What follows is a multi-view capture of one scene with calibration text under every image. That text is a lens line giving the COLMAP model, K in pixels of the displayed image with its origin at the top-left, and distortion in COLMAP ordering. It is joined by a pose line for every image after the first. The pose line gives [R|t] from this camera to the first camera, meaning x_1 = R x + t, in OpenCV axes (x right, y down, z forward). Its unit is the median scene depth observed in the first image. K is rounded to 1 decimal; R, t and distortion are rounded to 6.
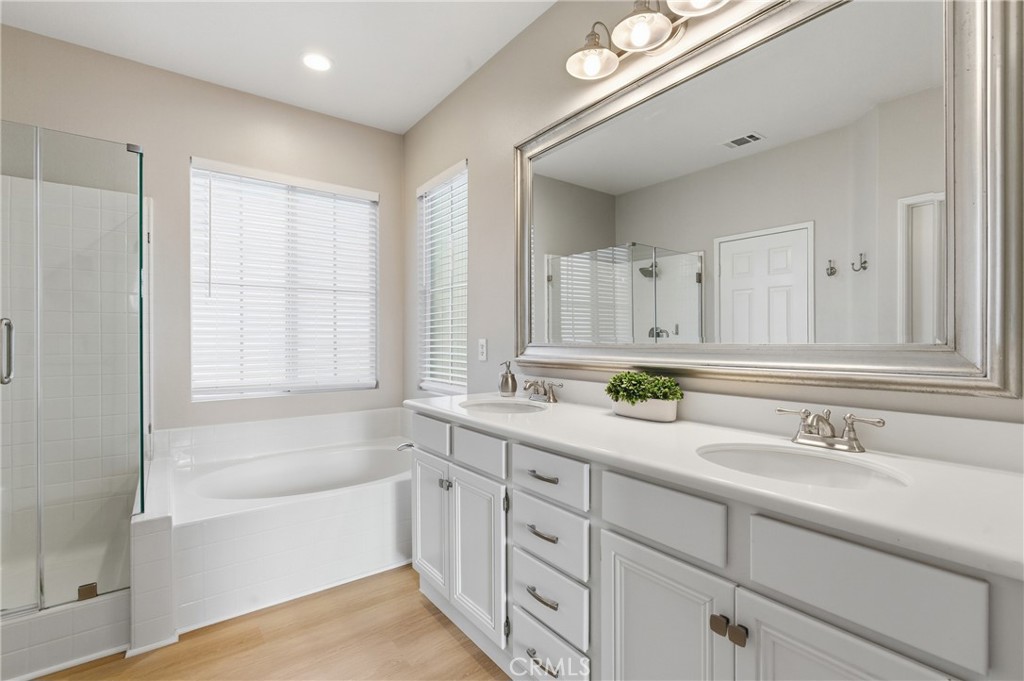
lens RADIAL K [[469.8, 0, 512.0], [0, 469.8, 340.4], [0, 0, 1]] dist [0.005376, -0.000464]
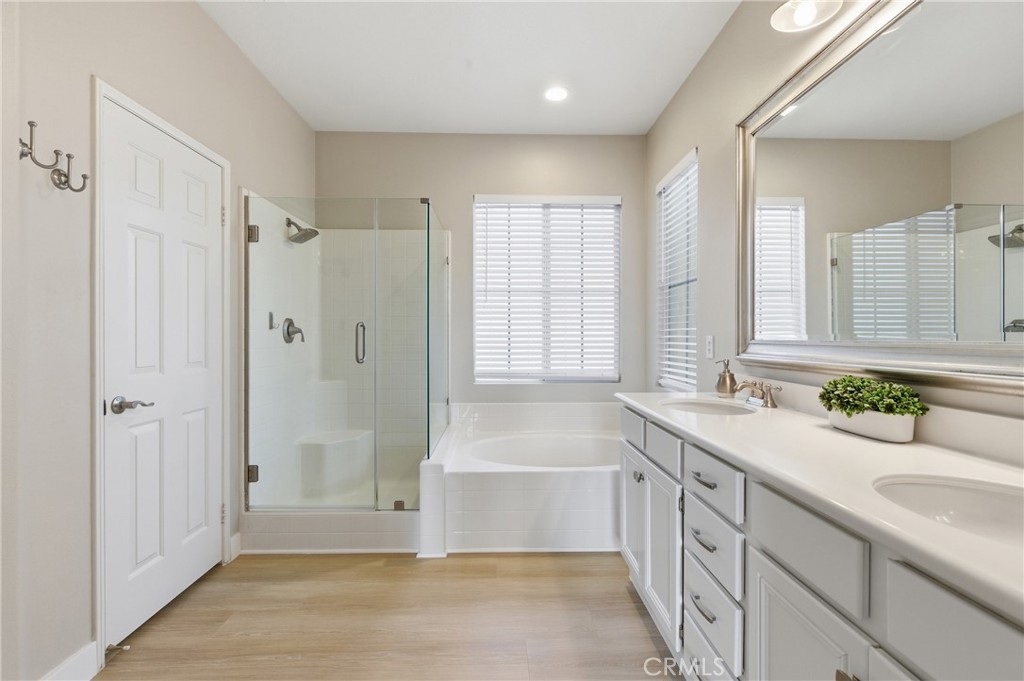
lens RADIAL K [[469.8, 0, 509.5], [0, 469.8, 338.1], [0, 0, 1]] dist [0.005376, -0.000464]
pose [[0.815984, 0.004530, -0.578056, 0.190498], [-0.003482, 0.999990, 0.002921, 0.001269], [0.578064, -0.000371, 0.815992, -0.000808]]
